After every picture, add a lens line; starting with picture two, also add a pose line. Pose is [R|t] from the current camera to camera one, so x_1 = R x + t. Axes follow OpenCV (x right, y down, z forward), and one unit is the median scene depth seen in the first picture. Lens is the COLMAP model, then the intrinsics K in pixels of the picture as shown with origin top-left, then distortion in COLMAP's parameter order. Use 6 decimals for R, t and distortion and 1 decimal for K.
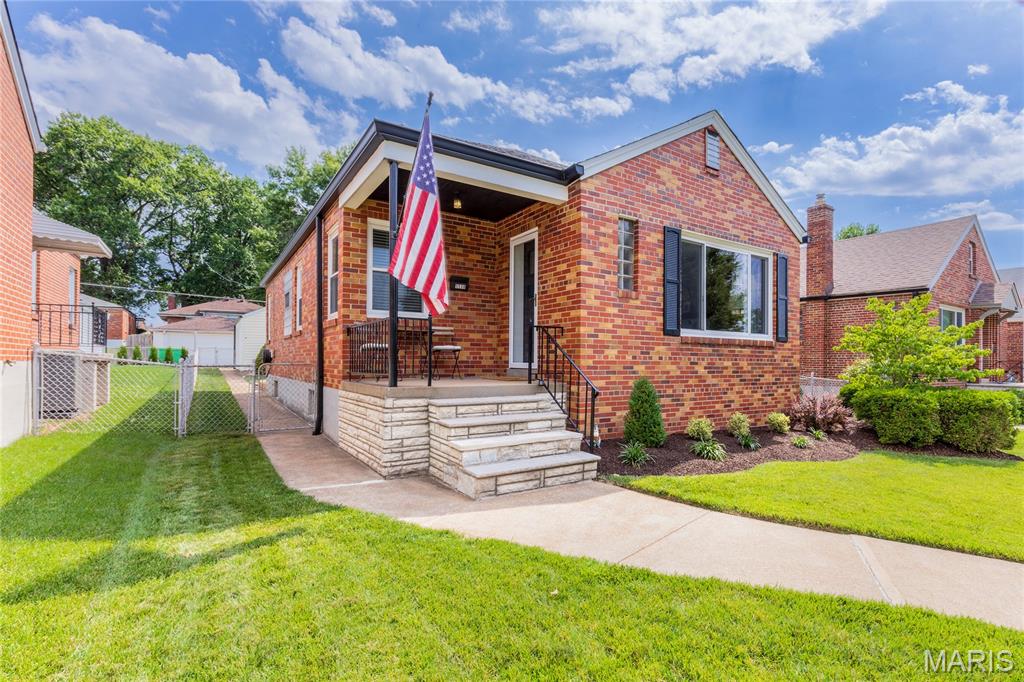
lens RADIAL K [[461.4, 0, 546.1], [0, 461.4, 355.7], [0, 0, 1]] dist [0.009523, -0.002417]
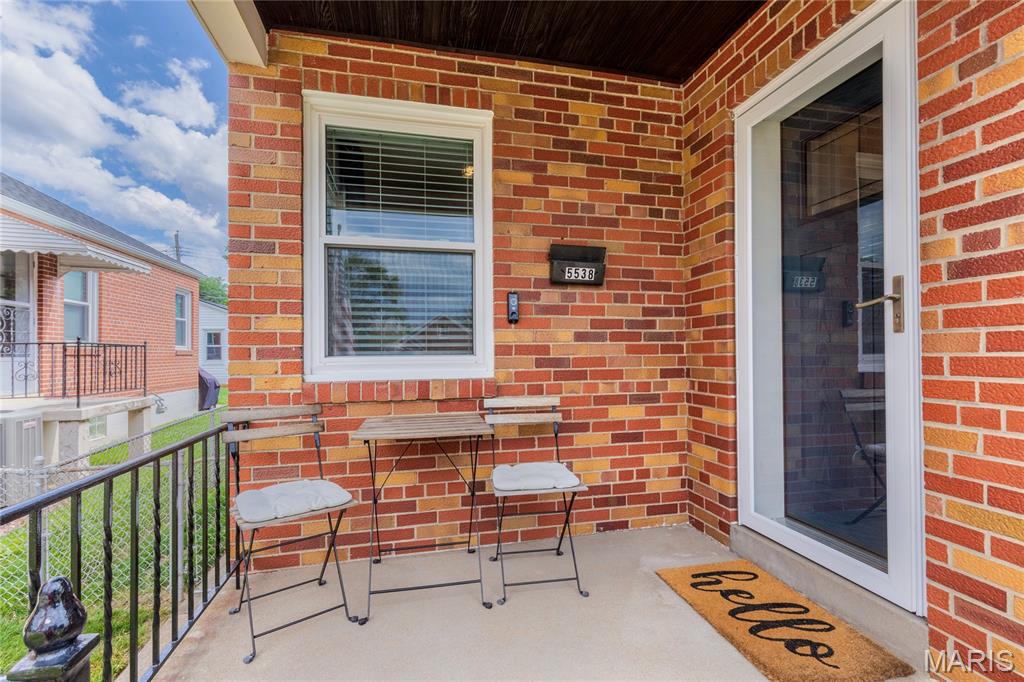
lens RADIAL K [[461.4, 0, 513.8], [0, 461.4, 348.4], [0, 0, 1]] dist [0.009523, -0.002417]
pose [[0.929812, -0.016569, -0.367663, -0.104011], [0.013819, 0.999853, -0.010111, -0.089561], [0.367776, 0.004321, 0.929904, 0.647983]]
